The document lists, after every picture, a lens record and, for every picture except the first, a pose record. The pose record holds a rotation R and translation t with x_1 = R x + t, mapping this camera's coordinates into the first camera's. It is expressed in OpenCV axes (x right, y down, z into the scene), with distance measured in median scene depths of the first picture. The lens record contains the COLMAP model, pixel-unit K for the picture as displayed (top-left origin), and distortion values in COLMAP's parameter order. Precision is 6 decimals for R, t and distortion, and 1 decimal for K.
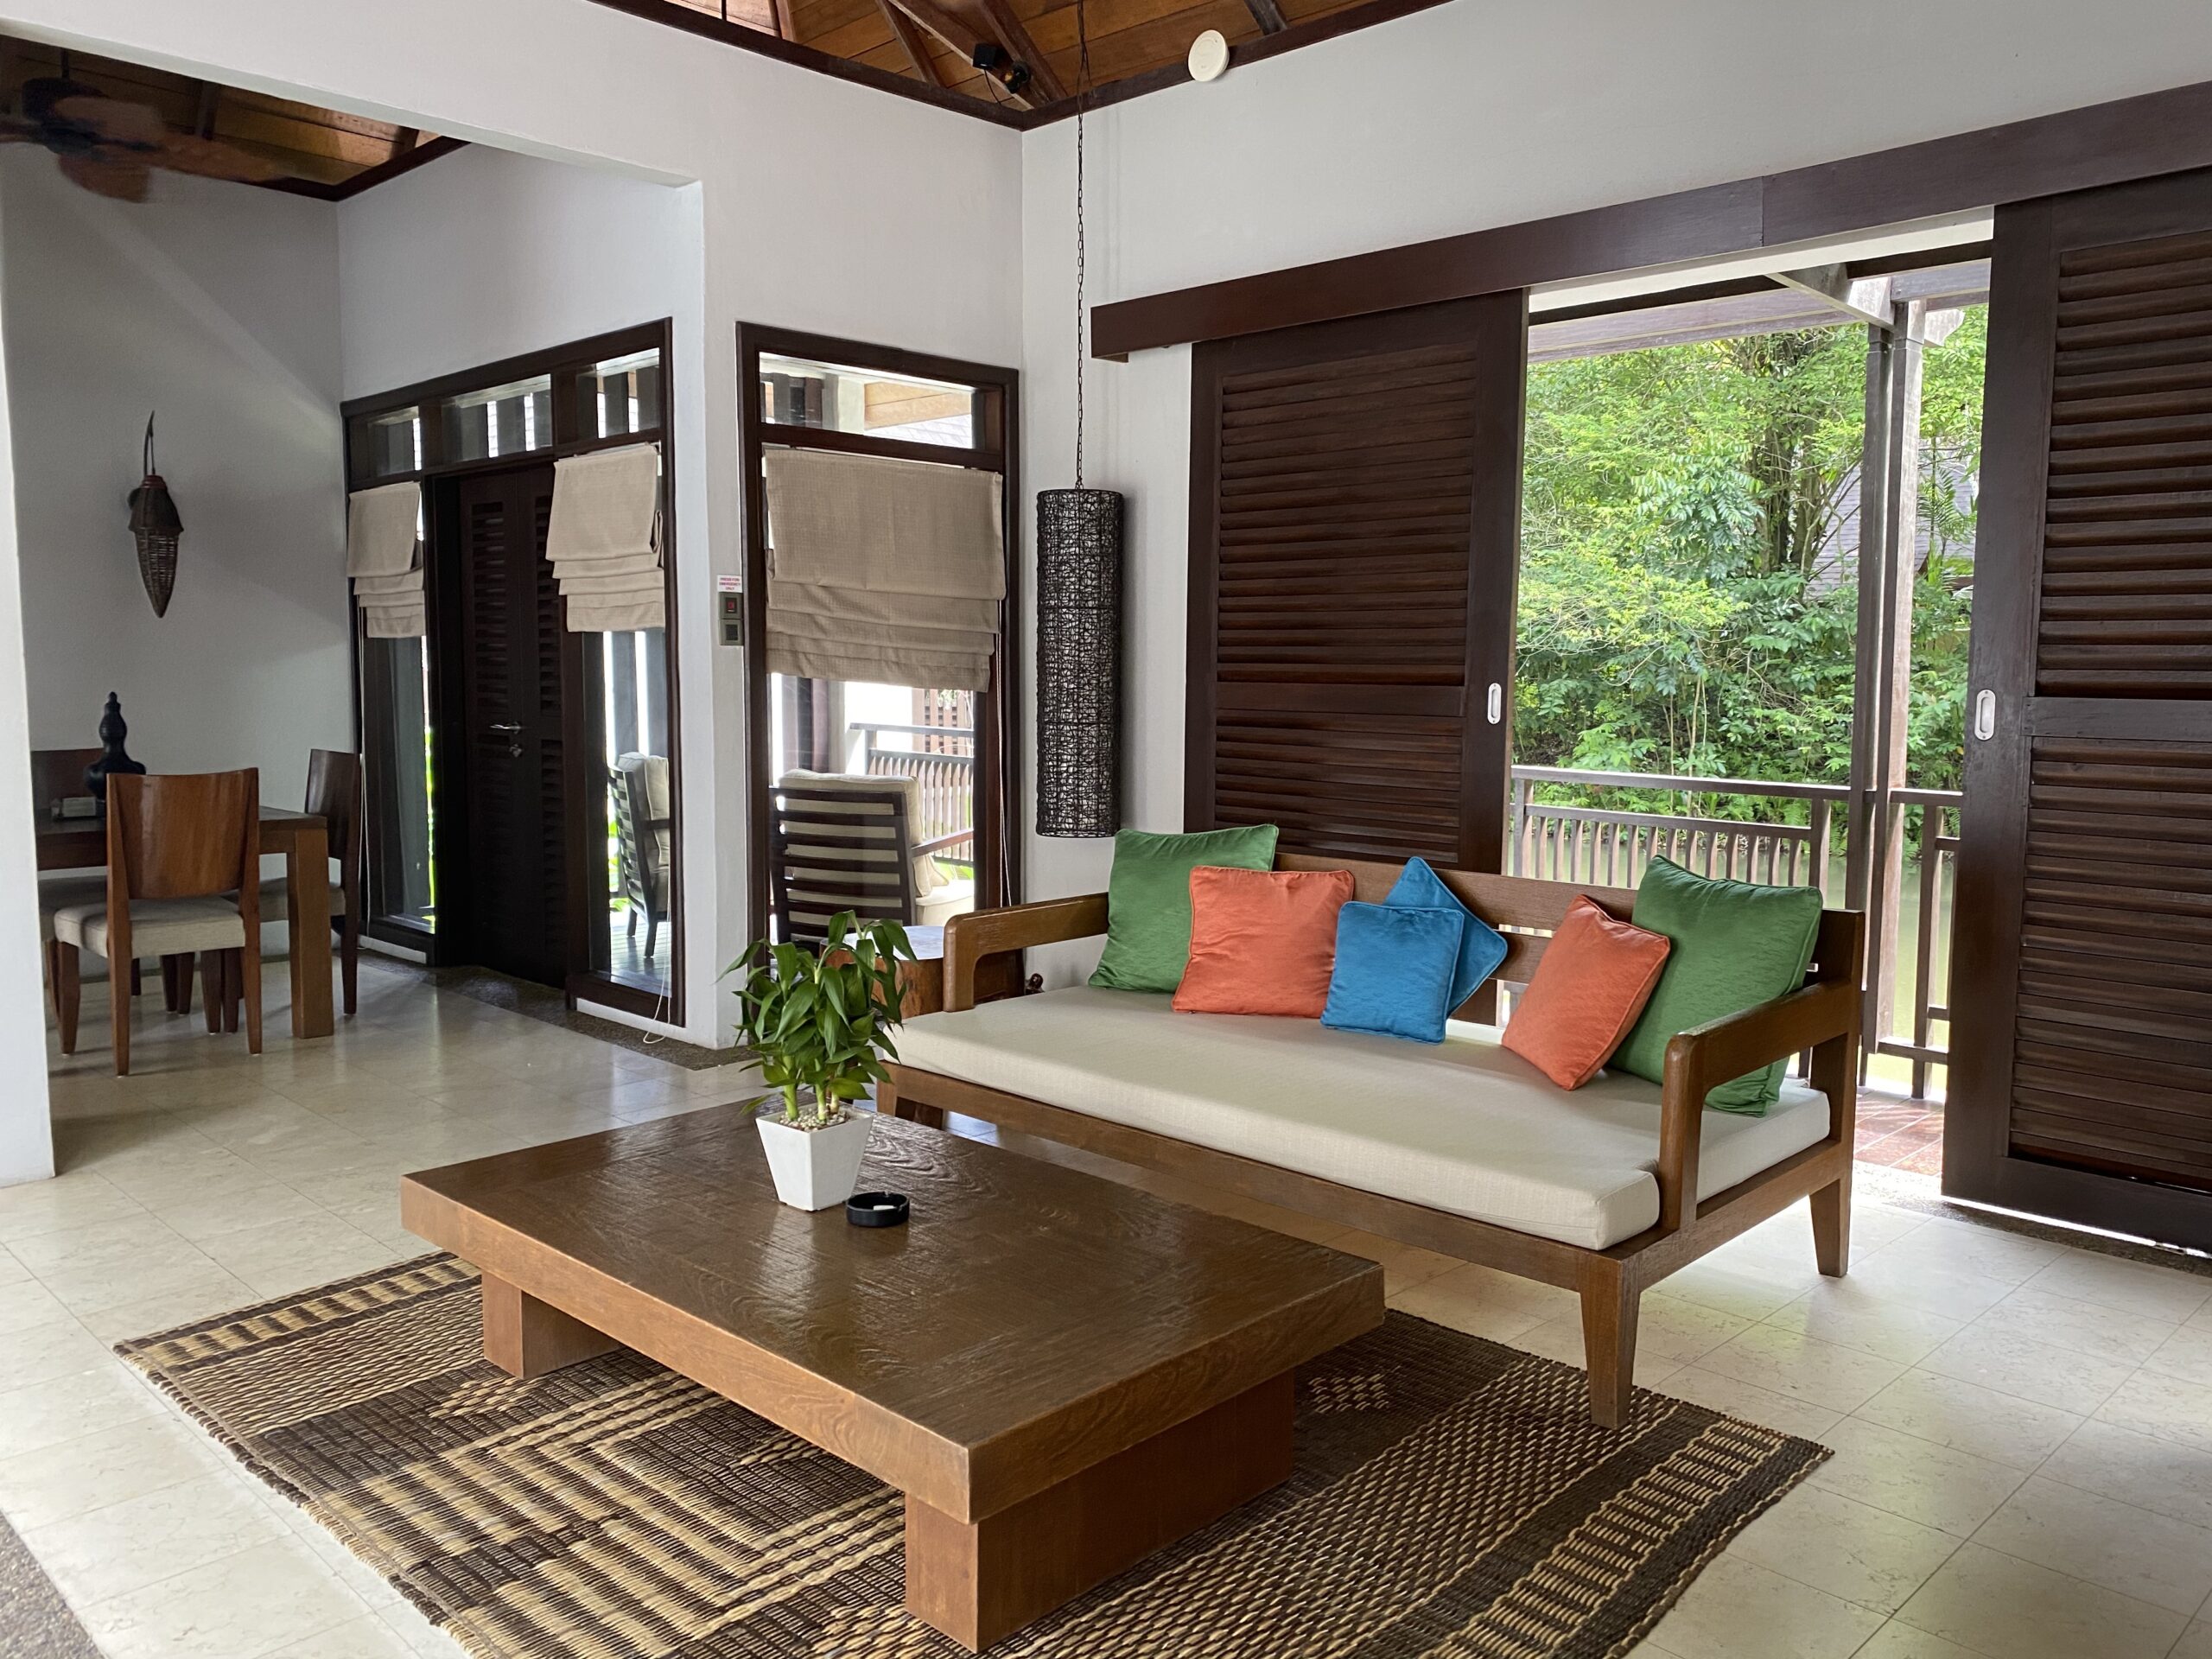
lens RADIAL K [[1705.7, 0, 1106.0], [0, 1705.7, 829.5], [0, 0, 1]] dist [0.029876, 0.002611]
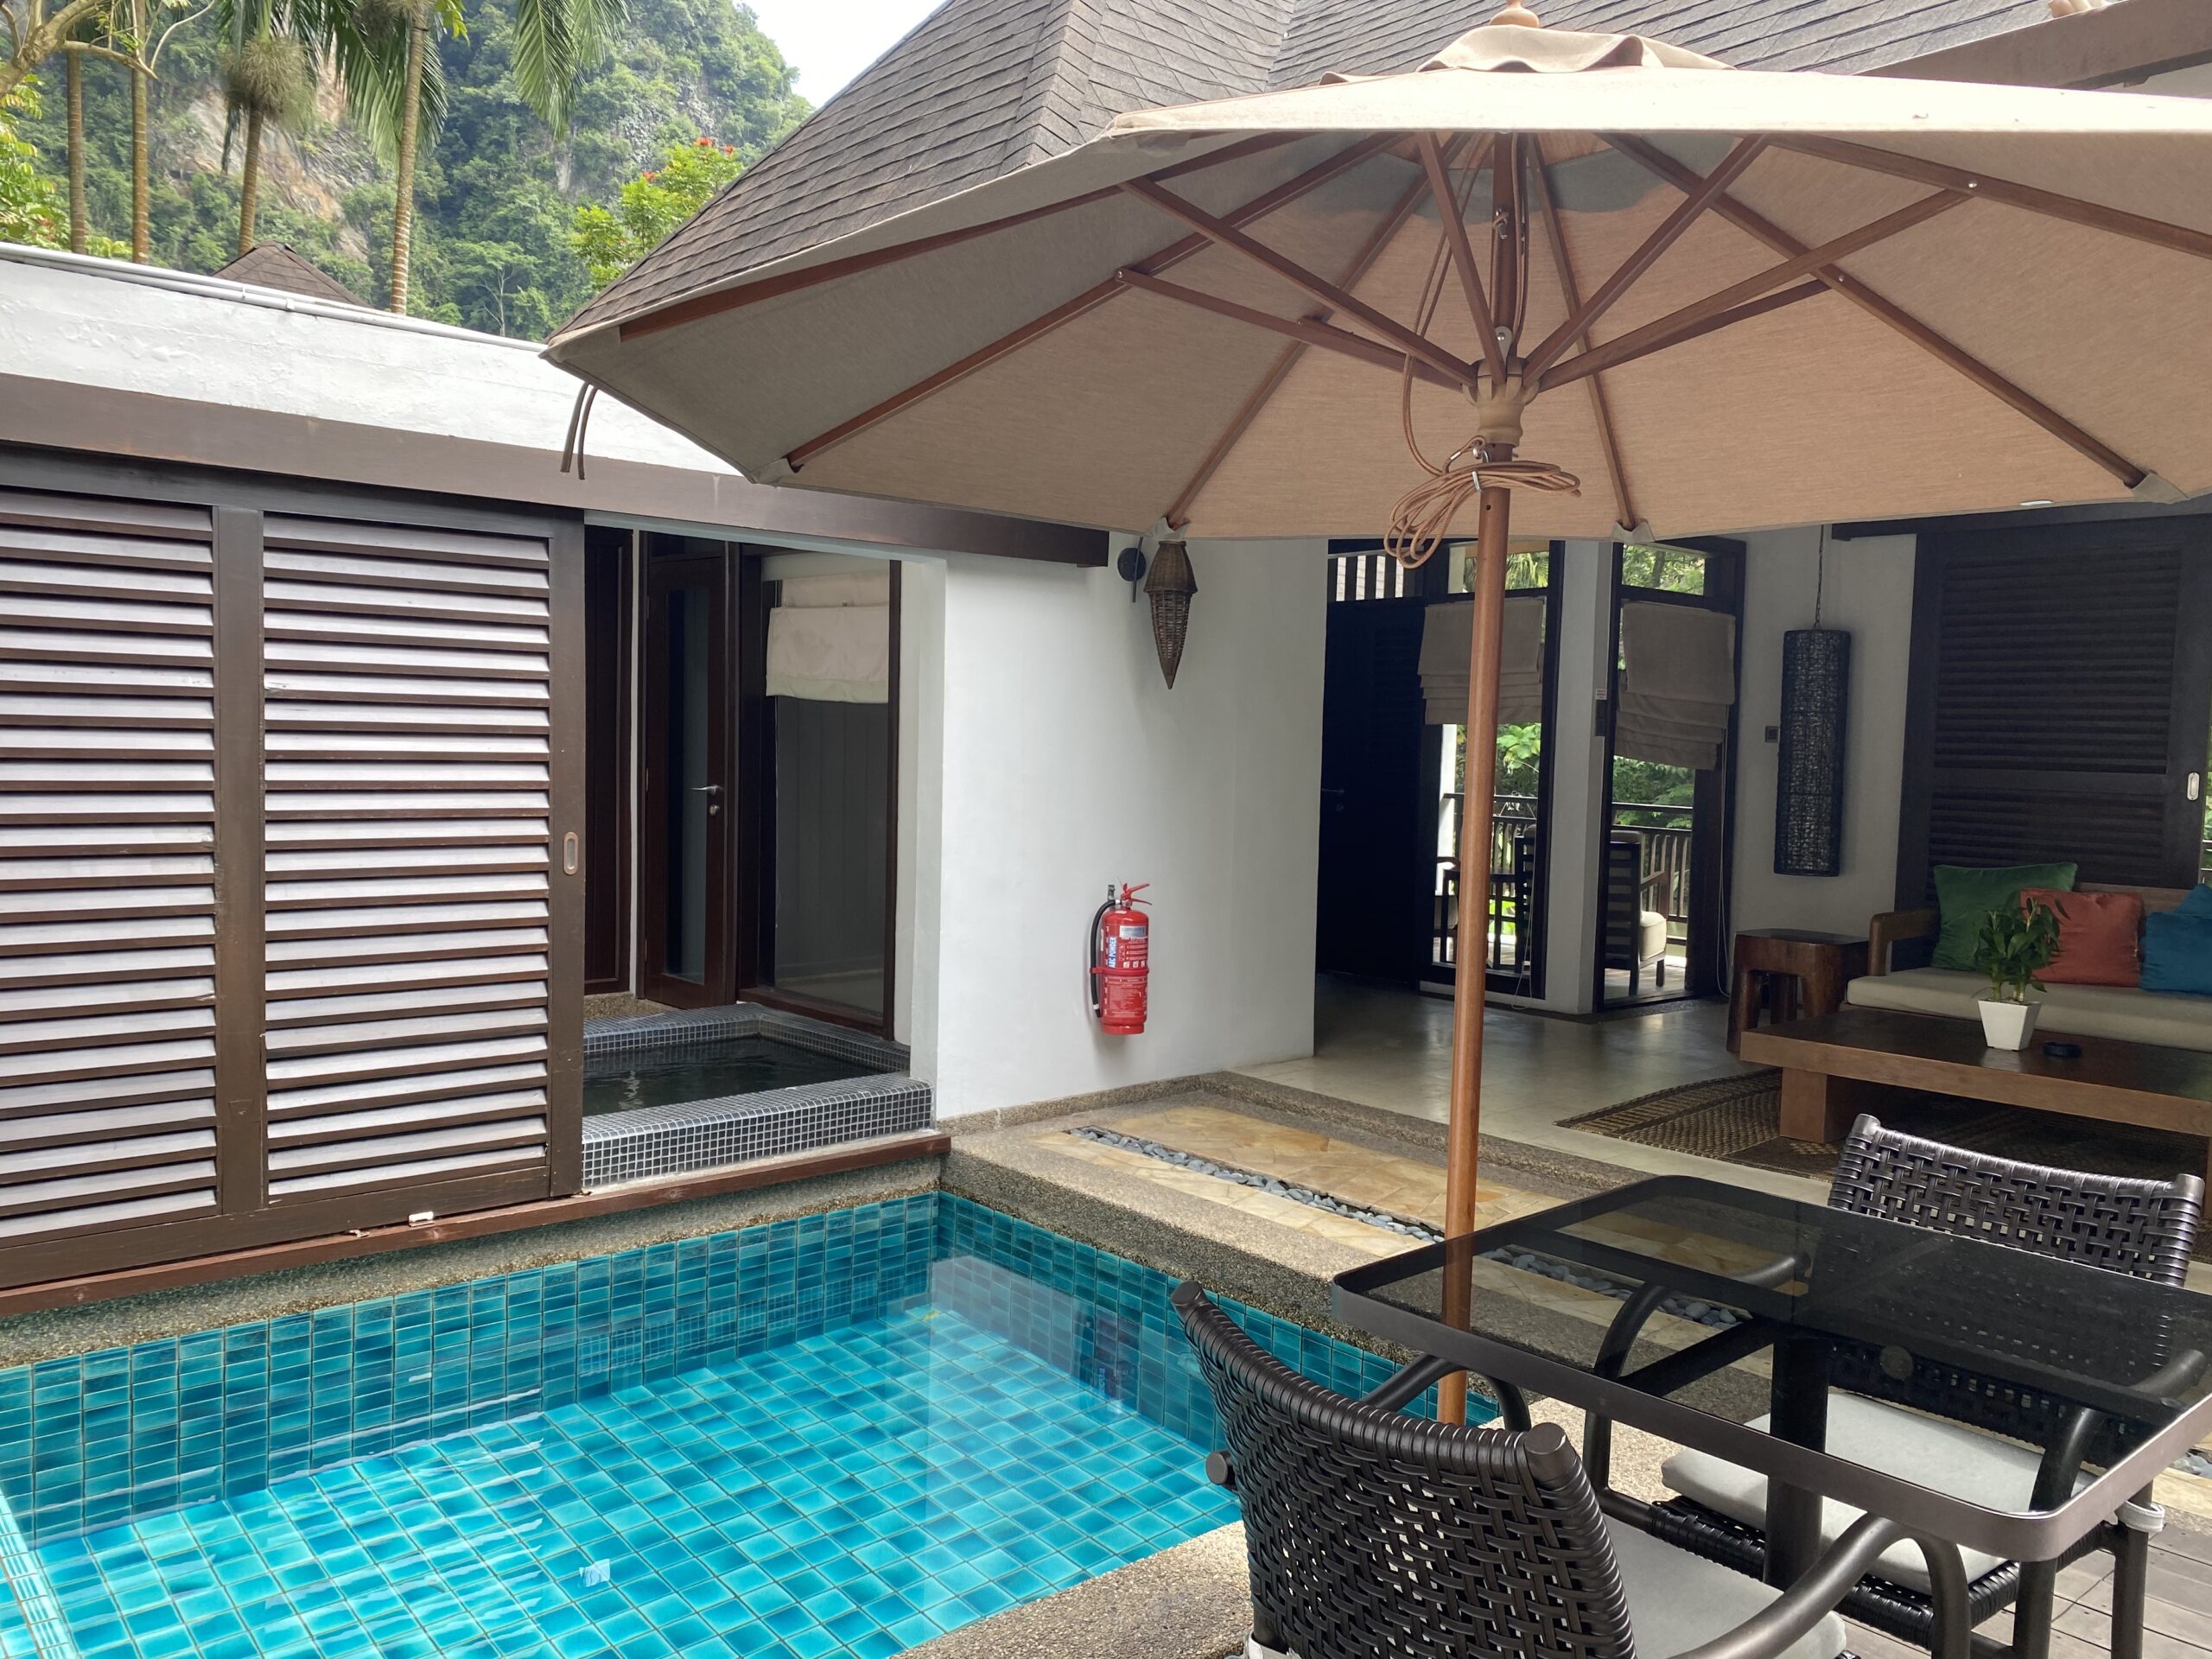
lens RADIAL K [[1705.7, 0, 1106.0], [0, 1705.7, 829.5], [0, 0, 1]] dist [0.029876, 0.002611]
pose [[0.997090, 0.023988, -0.072356, -0.511237], [-0.027311, 0.998601, -0.045283, 0.047939], [0.071168, 0.047128, 0.996350, -0.462328]]
